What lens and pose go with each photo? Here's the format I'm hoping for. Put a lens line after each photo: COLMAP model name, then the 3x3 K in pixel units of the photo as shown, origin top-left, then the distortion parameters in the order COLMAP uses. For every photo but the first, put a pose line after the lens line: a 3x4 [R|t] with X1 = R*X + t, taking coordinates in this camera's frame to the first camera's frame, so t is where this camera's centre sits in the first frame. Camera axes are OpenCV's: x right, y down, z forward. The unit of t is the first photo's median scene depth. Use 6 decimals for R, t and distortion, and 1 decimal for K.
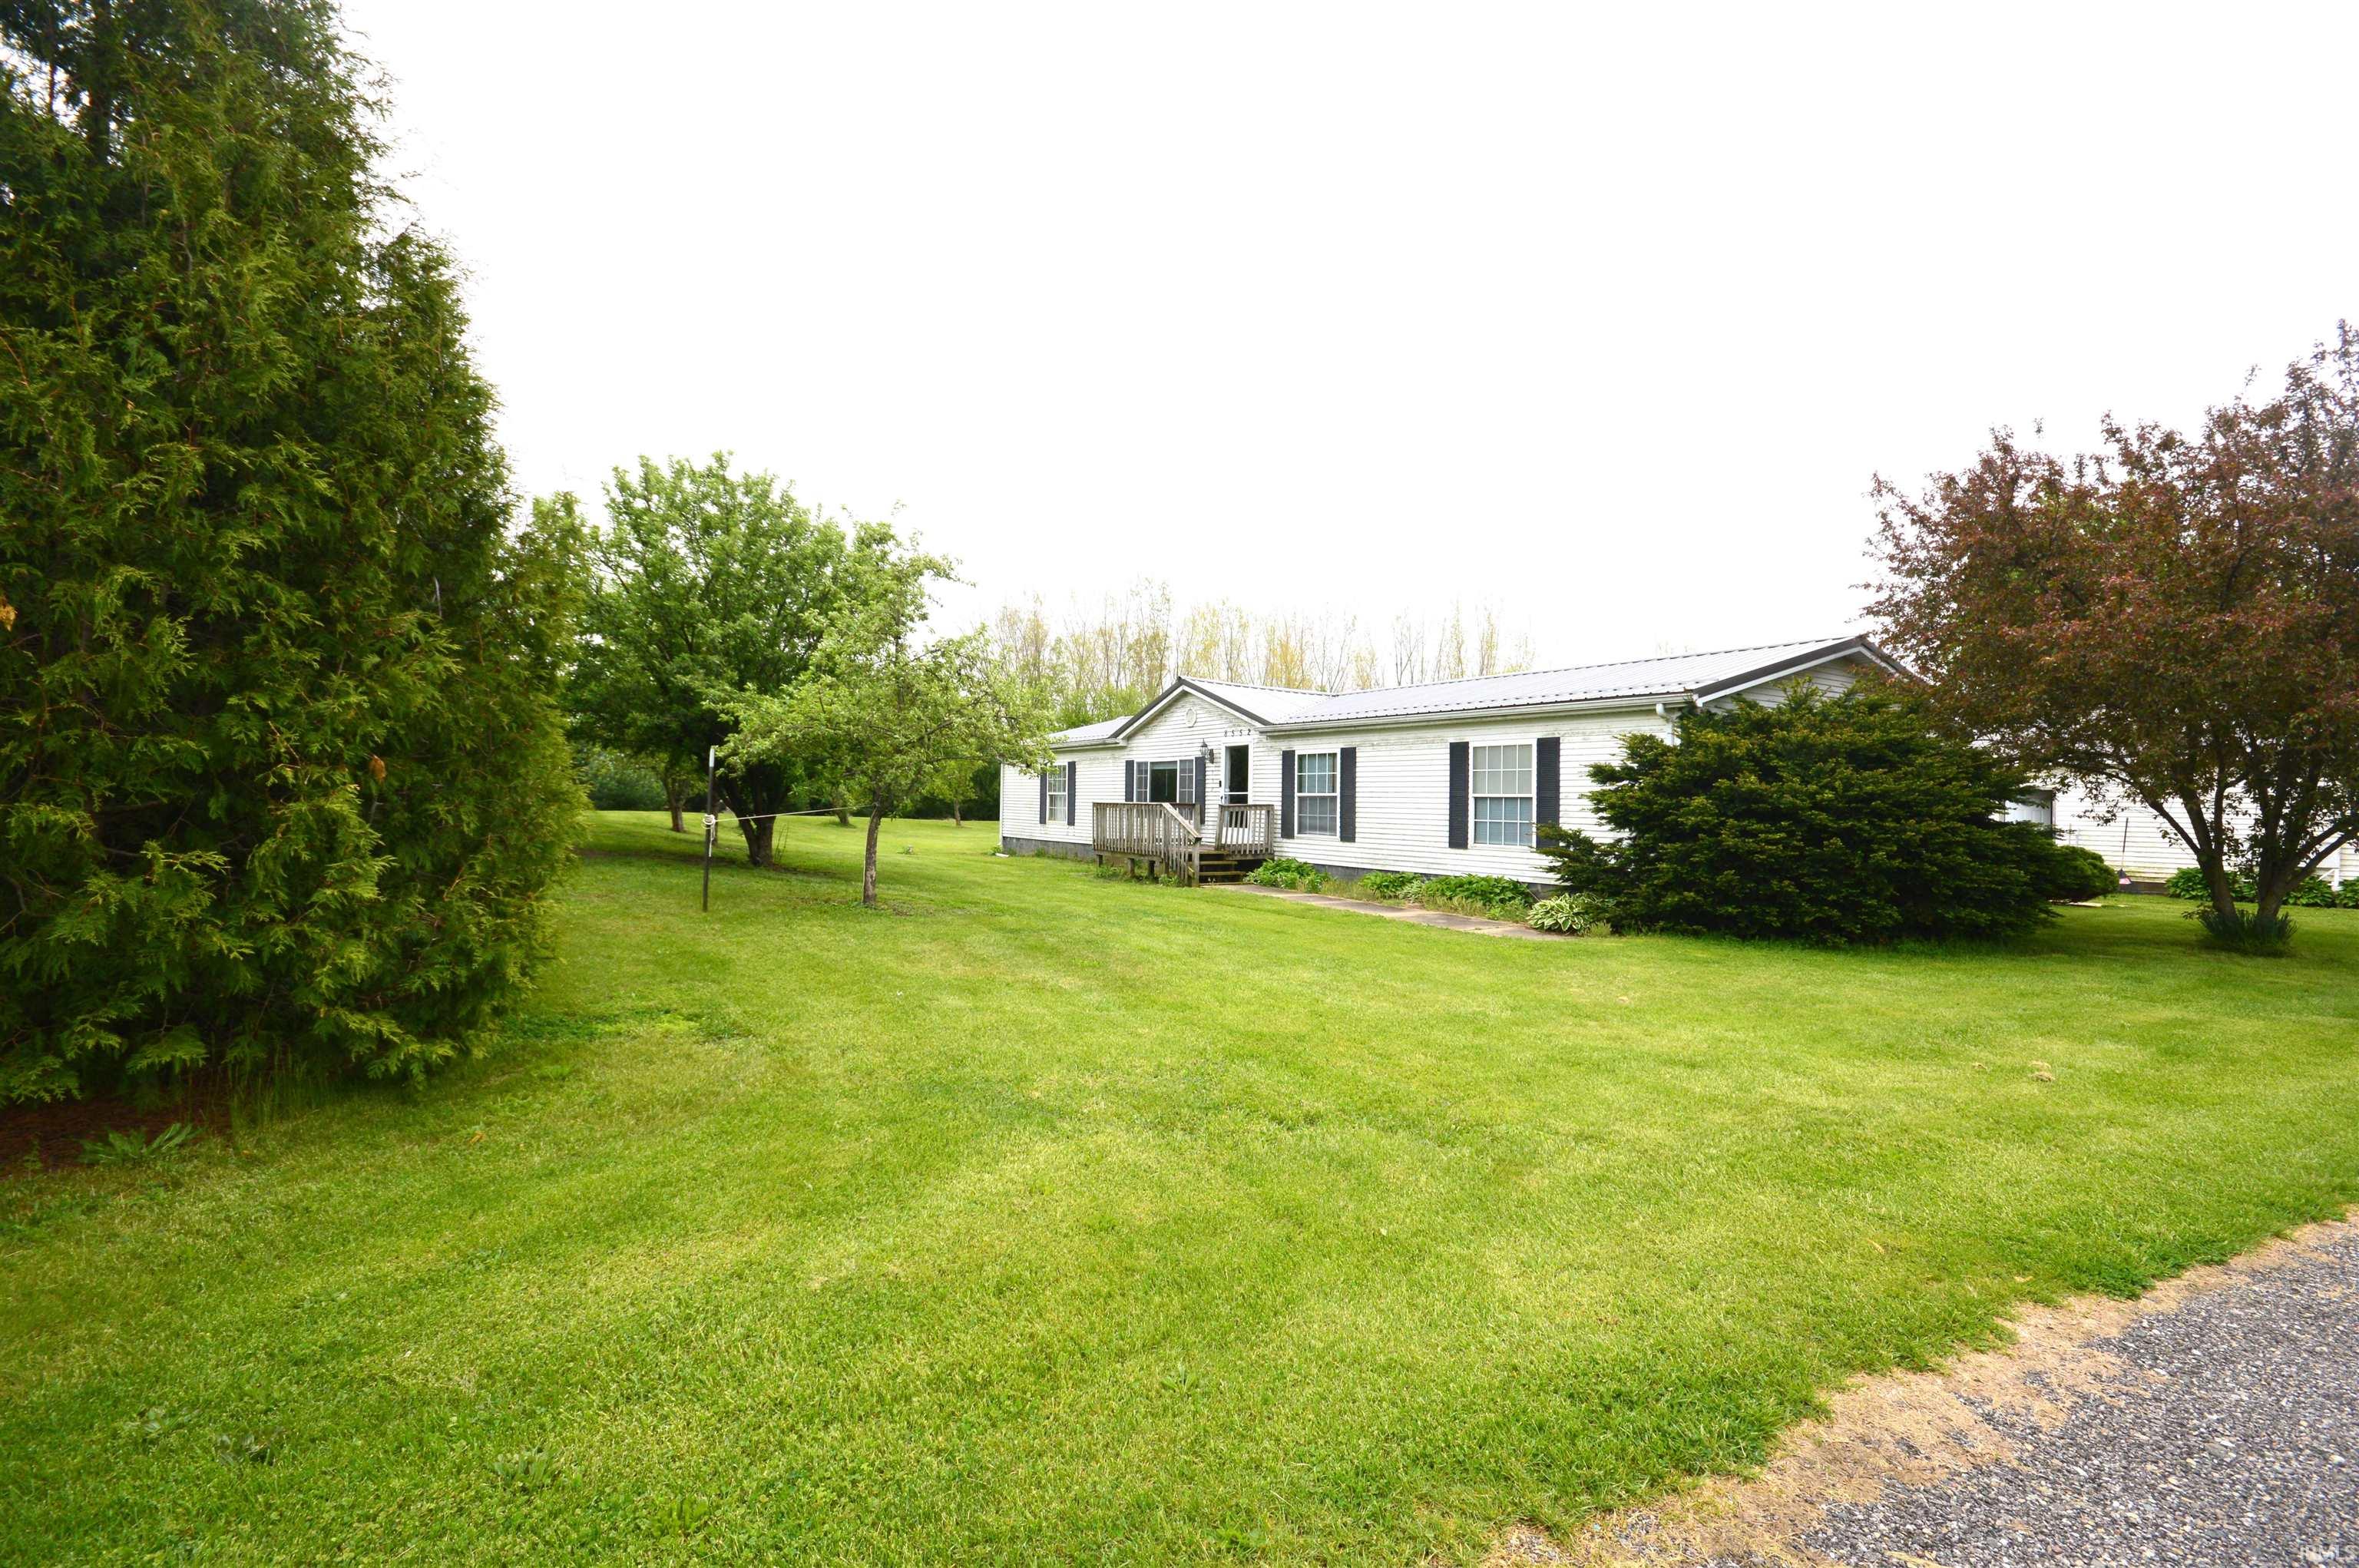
lens RADIAL K [[1043.1, 0, 1174.2], [0, 1043.1, 790.8], [0, 0, 1]] dist [0.002545, -0.008543]
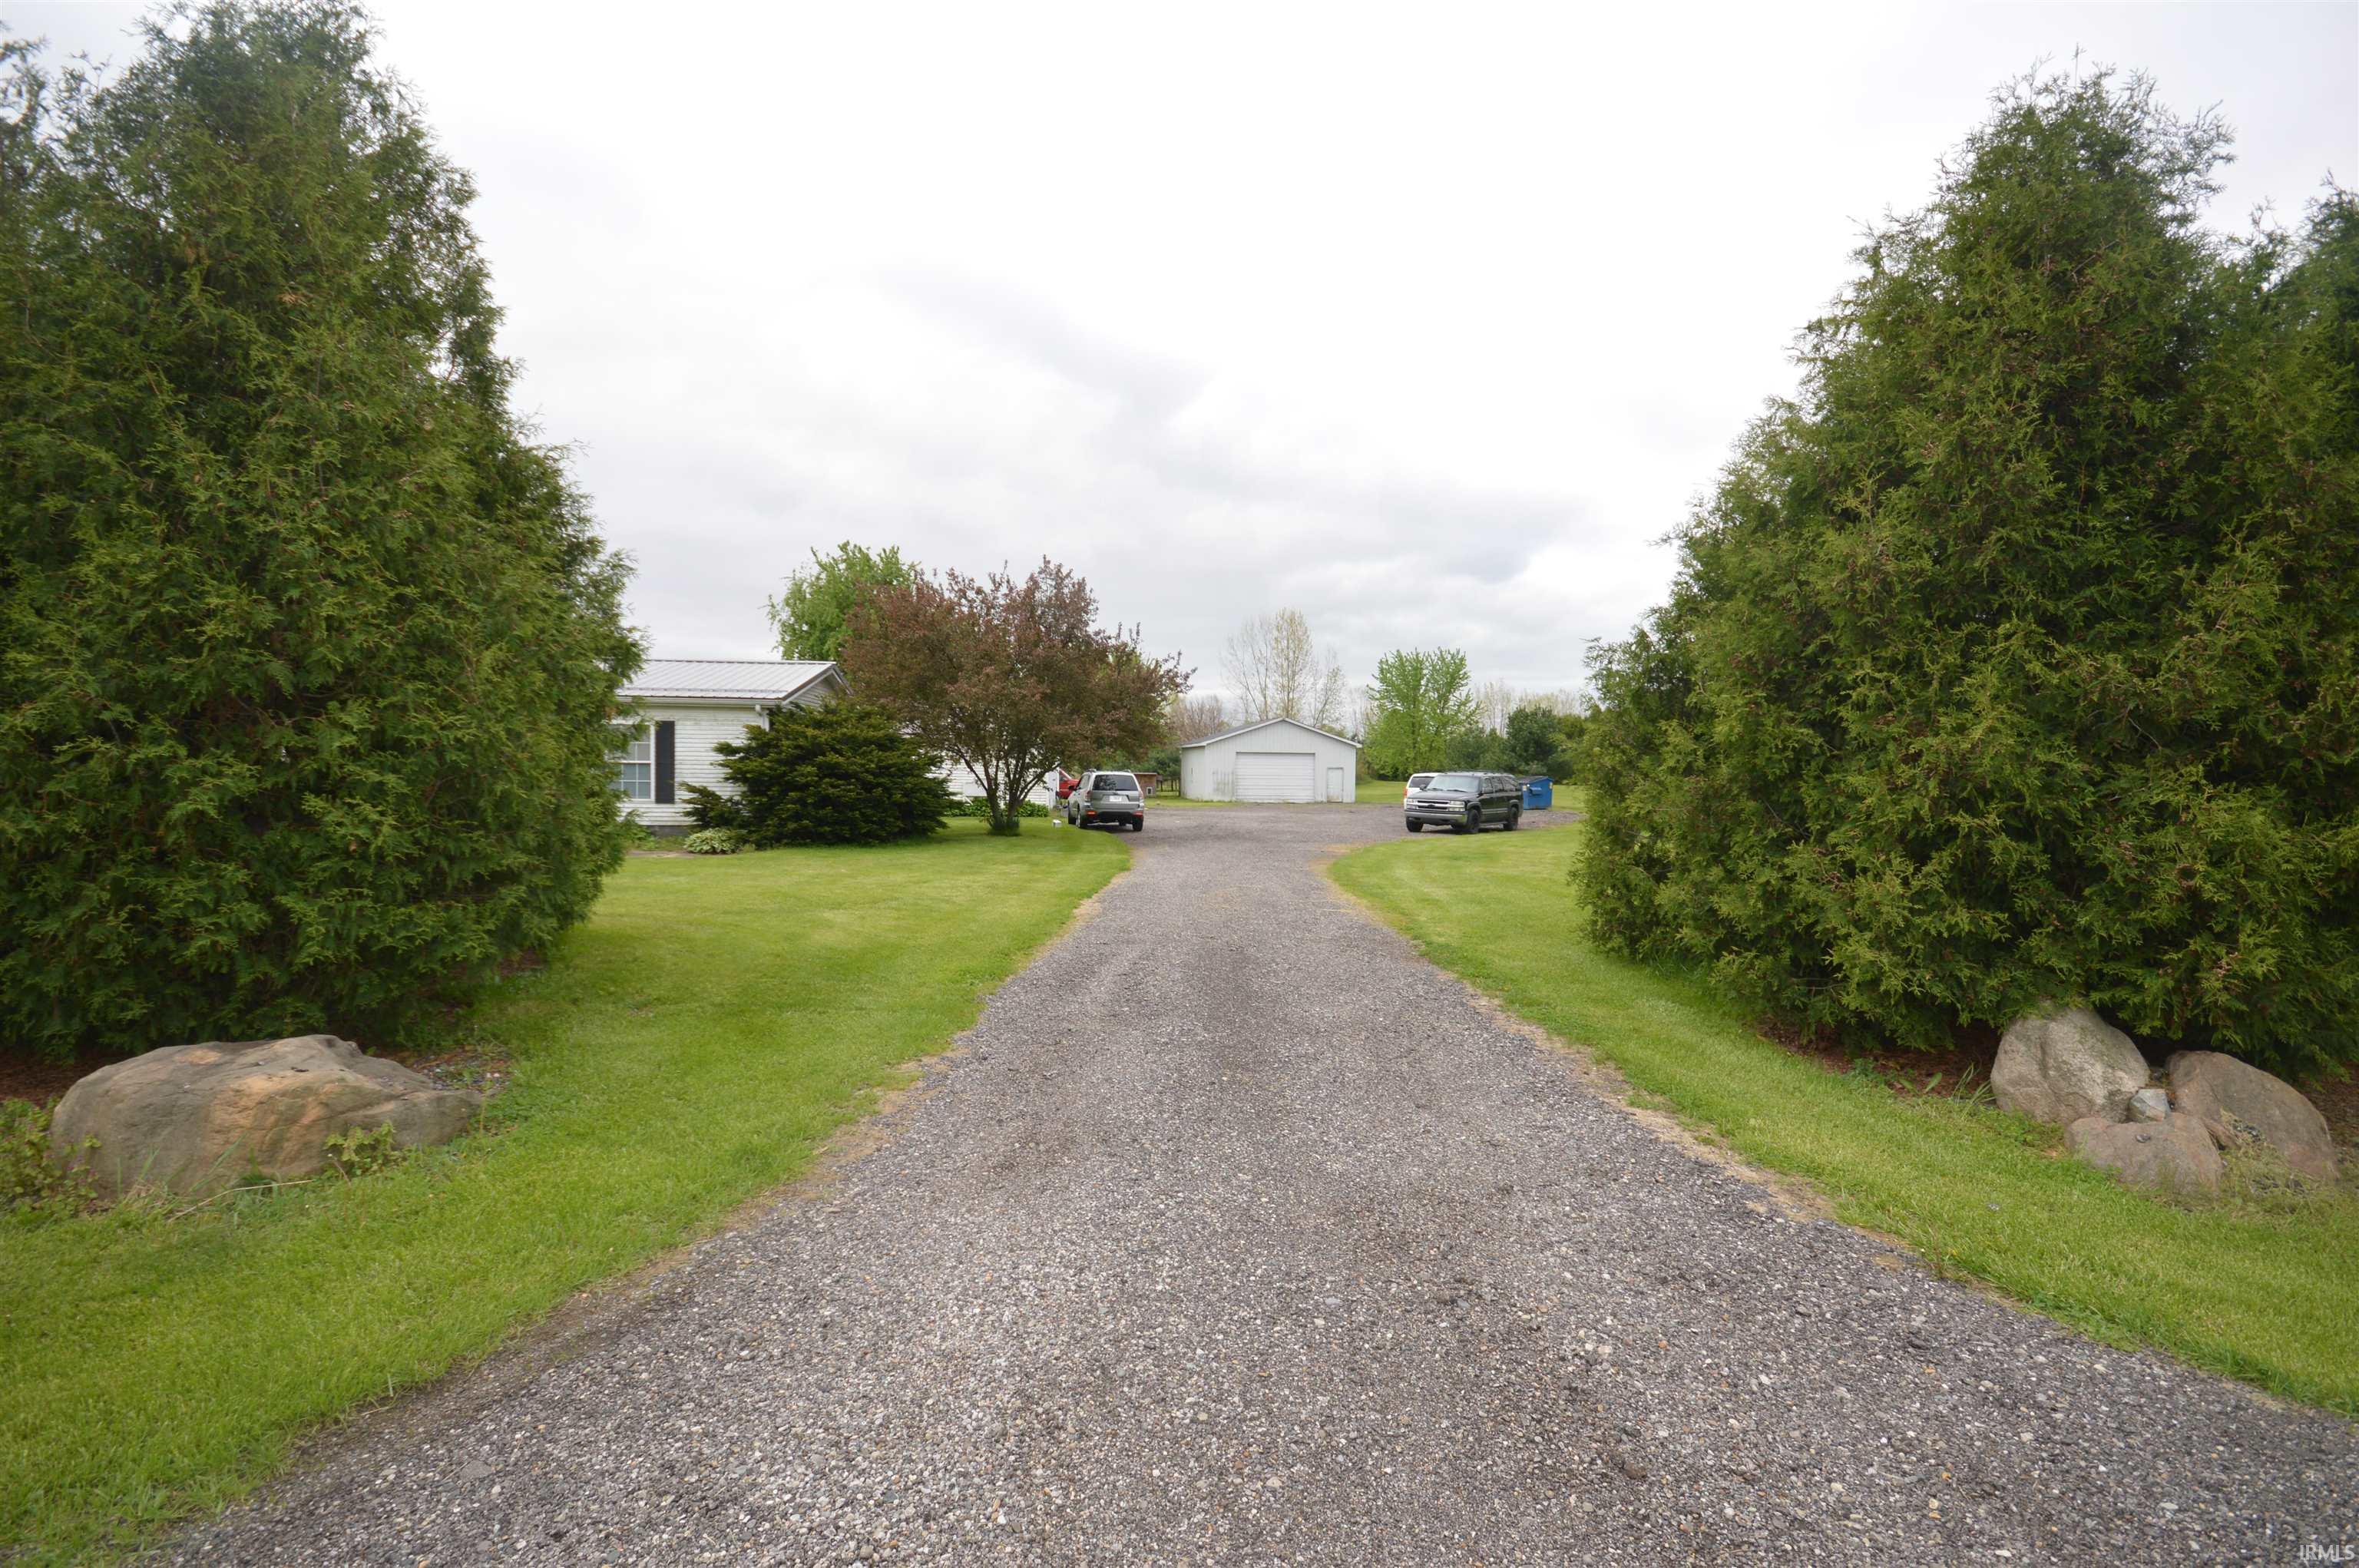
lens RADIAL K [[1043.1, 0, 1179.2], [0, 1043.1, 774.9], [0, 0, 1]] dist [0.002545, -0.008543]
pose [[0.517084, -0.012366, 0.855846, -0.622136], [-0.013435, 0.999655, 0.022560, -0.025165], [-0.855830, -0.023164, 0.516739, -0.399705]]
